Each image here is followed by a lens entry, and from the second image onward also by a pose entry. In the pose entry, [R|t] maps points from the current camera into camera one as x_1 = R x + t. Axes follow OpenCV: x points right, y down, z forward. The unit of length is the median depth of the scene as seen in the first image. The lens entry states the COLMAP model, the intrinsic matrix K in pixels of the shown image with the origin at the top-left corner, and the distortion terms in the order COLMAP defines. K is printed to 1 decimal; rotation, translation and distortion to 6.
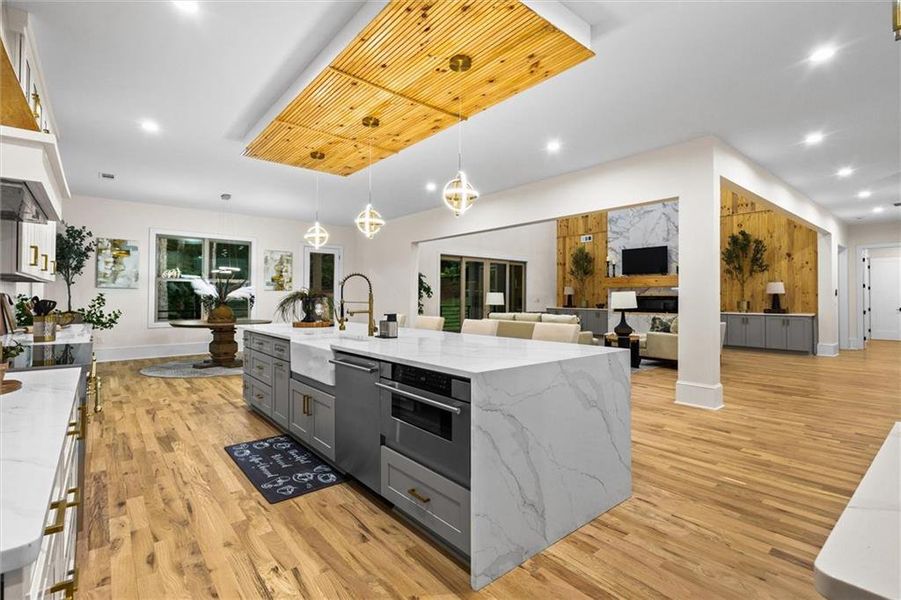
lens RADIAL K [[415.2, 0, 446.4], [0, 415.2, 293.5], [0, 0, 1]] dist [0.011293, -0.001398]
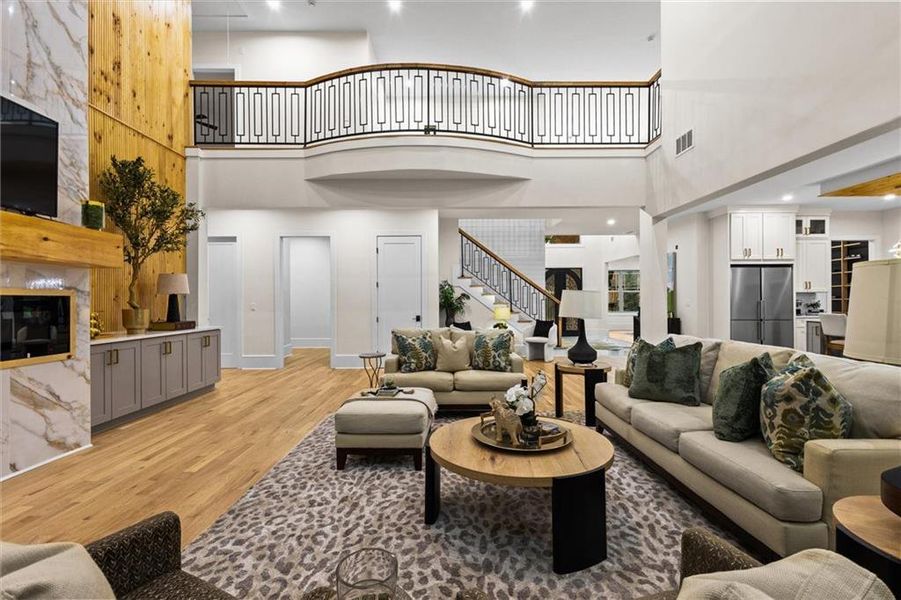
lens RADIAL K [[415.2, 0, 452.0], [0, 415.2, 300.5], [0, 0, 1]] dist [0.011293, -0.001398]
pose [[-0.780807, 0.002874, 0.624765, 0.153852], [-0.003363, 0.999956, -0.008803, 0.012229], [-0.624763, -0.008974, -0.780763, 1.221421]]
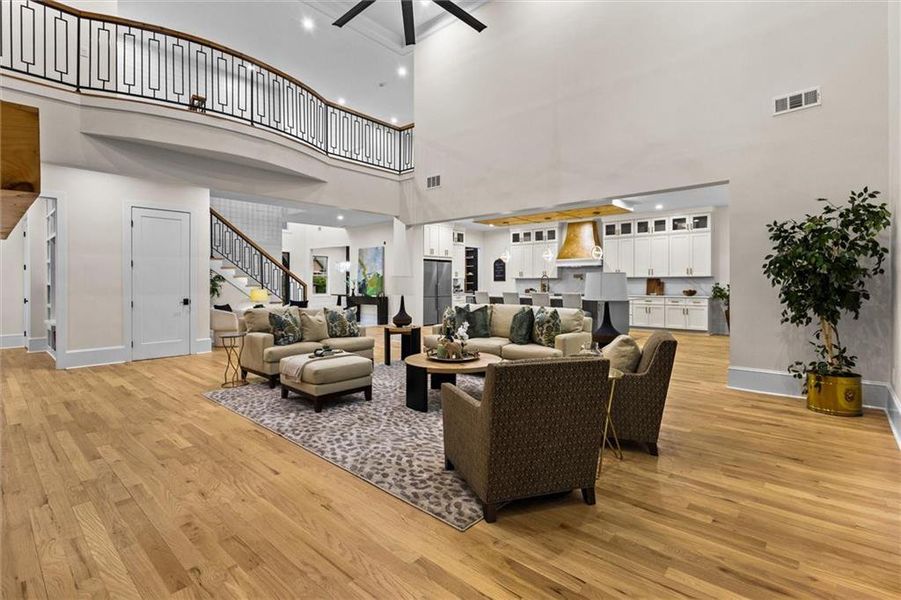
lens RADIAL K [[415.2, 0, 454.4], [0, 415.2, 294.5], [0, 0, 1]] dist [0.011293, -0.001398]
pose [[-0.987495, 0.003401, -0.157615, 0.350384], [0.000555, 0.999836, 0.018093, 0.013870], [0.157651, 0.017779, -0.987335, 1.453546]]
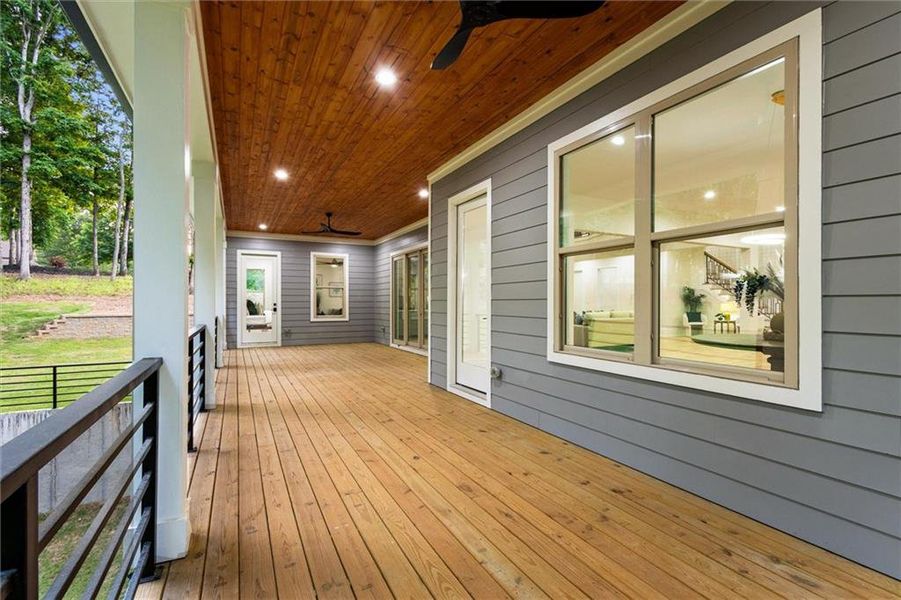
lens RADIAL K [[415.2, 0, 445.3], [0, 415.2, 304.0], [0, 0, 1]] dist [0.011293, -0.001398]
pose [[0.210854, -0.006754, 0.977494, -0.908525], [-0.010484, 0.999903, 0.009170, 0.018995], [-0.977461, -0.012181, 0.210762, 1.052103]]
